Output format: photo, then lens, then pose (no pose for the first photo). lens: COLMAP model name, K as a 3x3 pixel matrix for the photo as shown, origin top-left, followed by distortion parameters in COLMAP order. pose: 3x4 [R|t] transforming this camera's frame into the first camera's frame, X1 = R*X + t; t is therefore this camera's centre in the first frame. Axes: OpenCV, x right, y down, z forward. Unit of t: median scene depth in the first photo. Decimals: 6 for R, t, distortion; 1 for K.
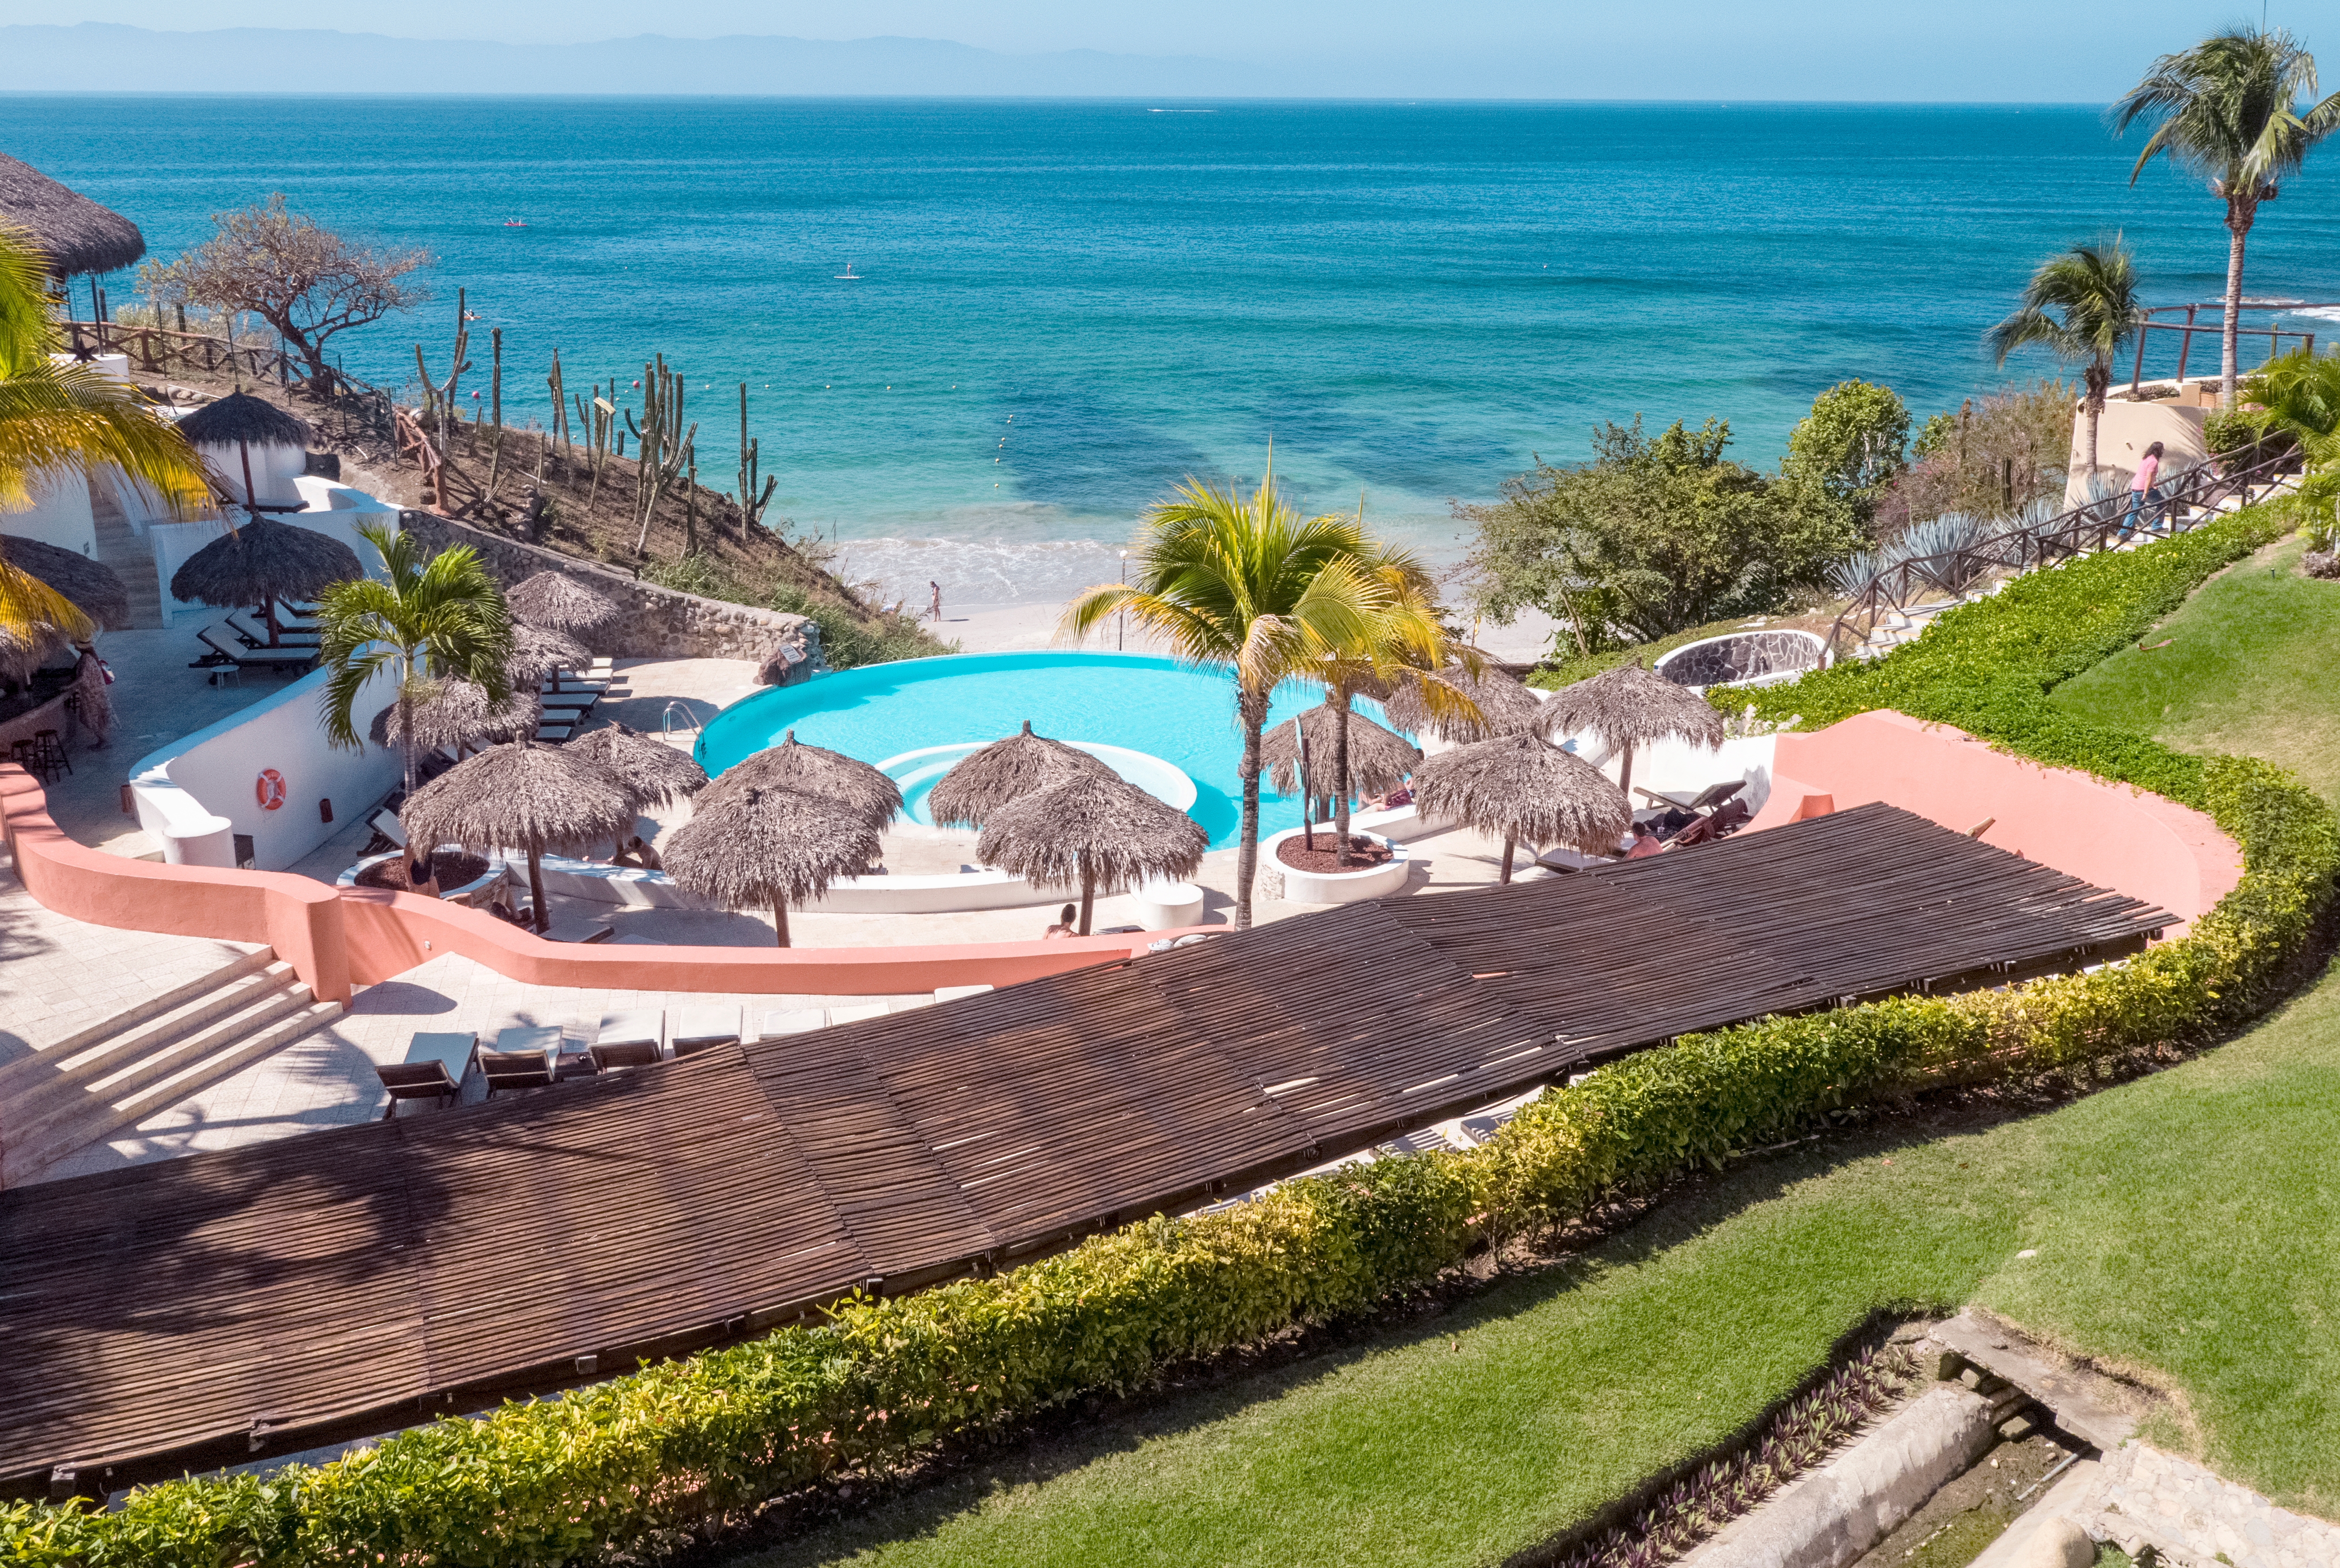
lens RADIAL K [[2113.0, 0, 1170.0], [0, 2113.0, 784.0], [0, 0, 1]] dist [-0.000762, -0.000617]
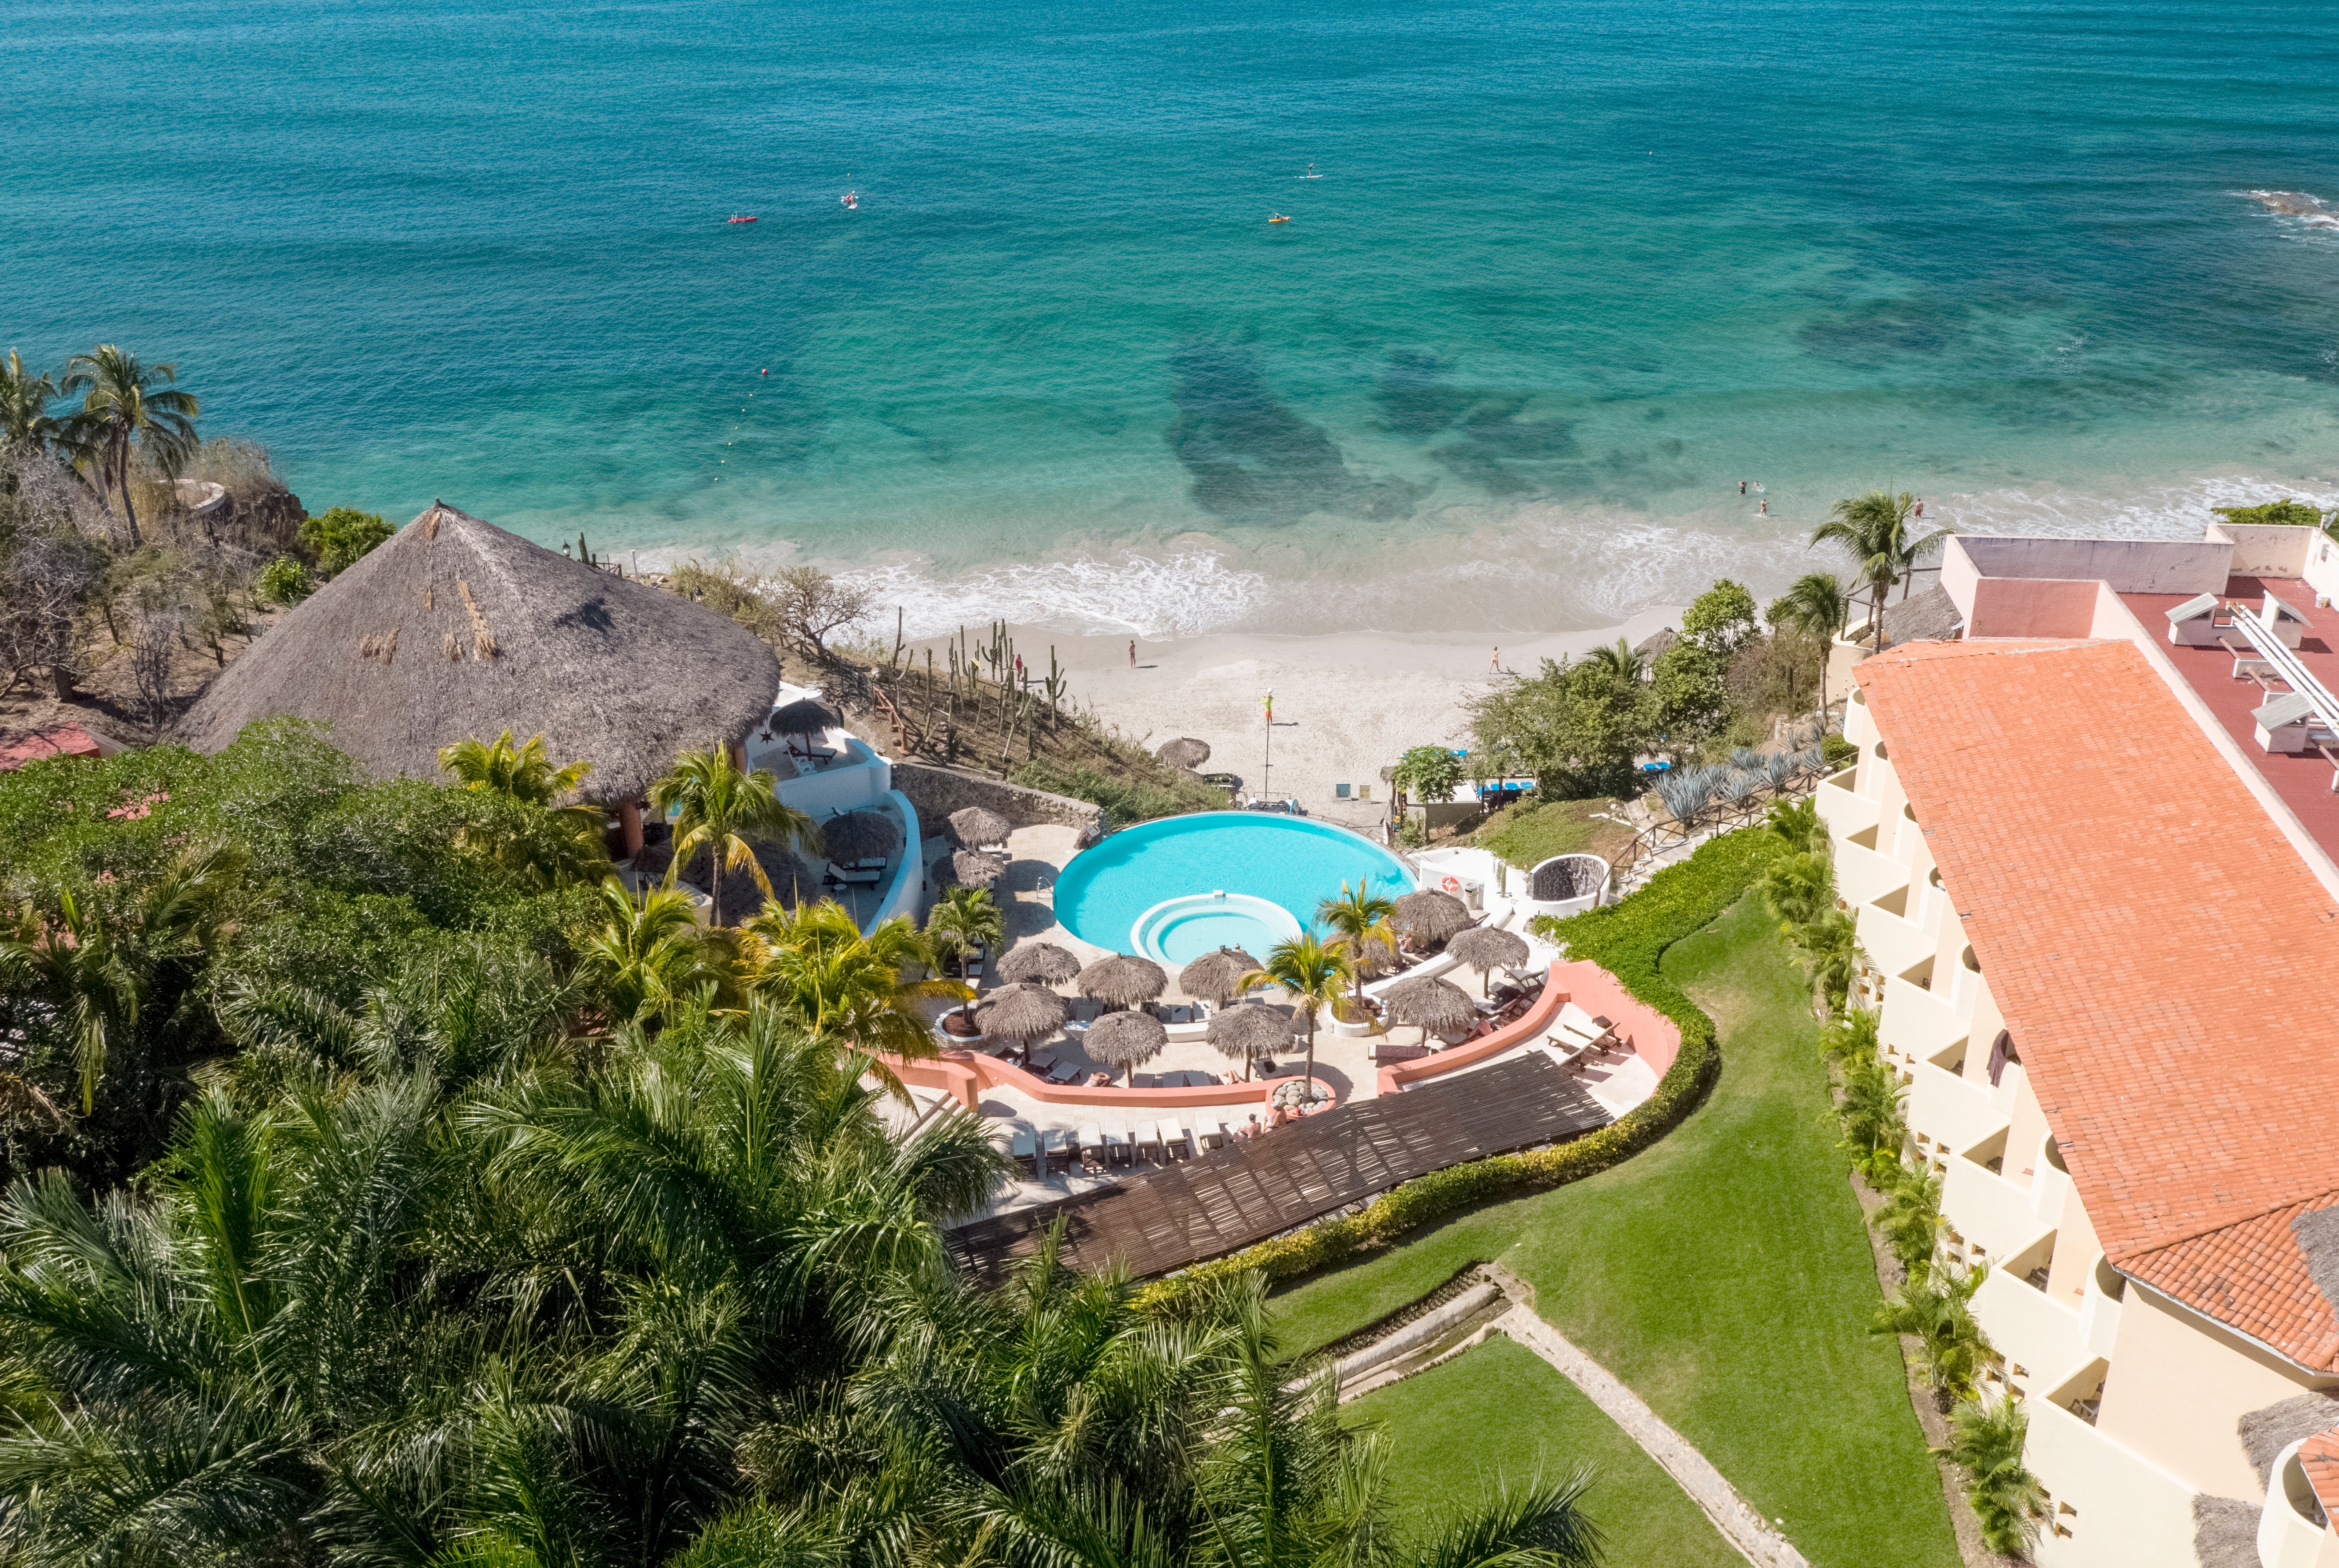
lens RADIAL K [[2111.9, 0, 1169.5], [0, 2111.9, 784.0], [0, 0, 1]] dist [-0.000762, -0.000617]
pose [[0.996945, -0.005749, -0.077896, 0.099675], [0.017335, 0.988703, 0.148884, -1.010741], [0.076160, -0.149780, 0.985782, -2.264924]]
